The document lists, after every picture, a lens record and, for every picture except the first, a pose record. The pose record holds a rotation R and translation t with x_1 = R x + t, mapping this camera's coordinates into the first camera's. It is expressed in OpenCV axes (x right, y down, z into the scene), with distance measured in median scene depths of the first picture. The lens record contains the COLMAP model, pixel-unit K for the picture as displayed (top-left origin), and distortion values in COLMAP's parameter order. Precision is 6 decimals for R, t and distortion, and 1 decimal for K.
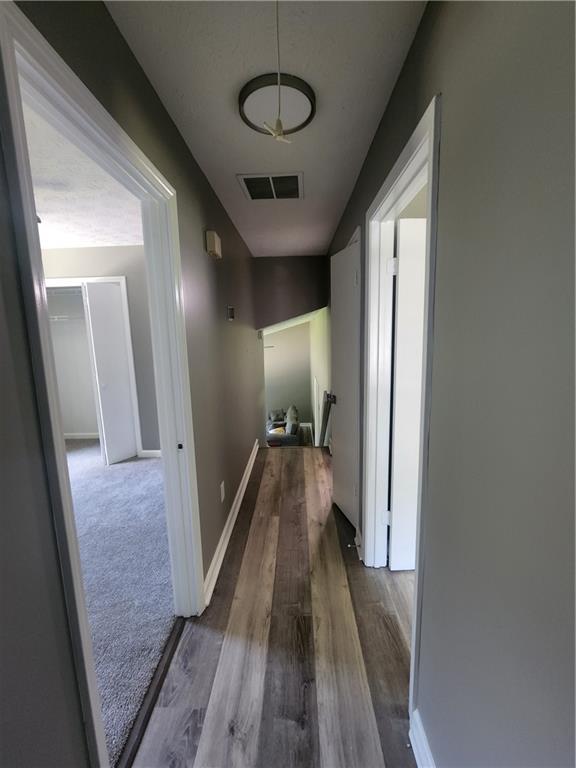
lens RADIAL K [[319.2, 0, 291.6], [0, 319.2, 380.8], [0, 0, 1]] dist [-0.006944, 0.000911]
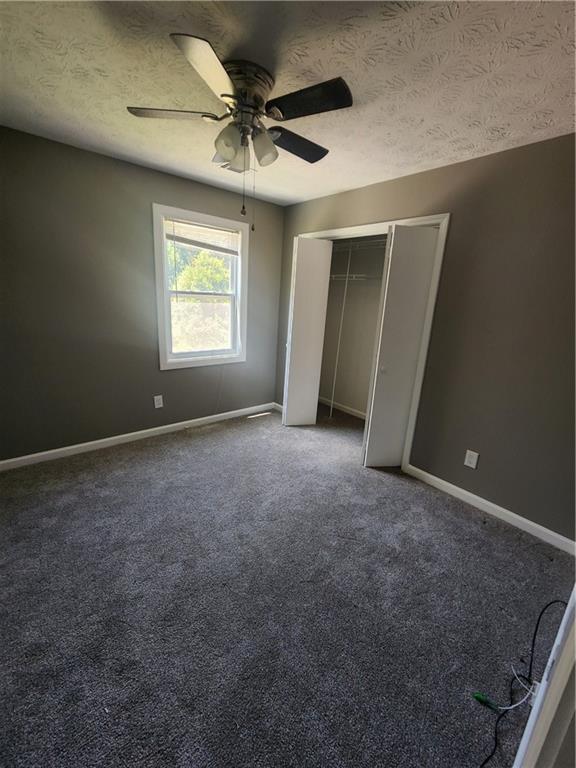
lens RADIAL K [[319.2, 0, 291.0], [0, 319.2, 382.3], [0, 0, 1]] dist [-0.006944, 0.000911]
pose [[0.664912, 0.254335, -0.702286, -0.200875], [-0.181560, 0.967075, 0.178332, -0.050990], [0.724520, 0.008932, 0.689196, 0.328417]]
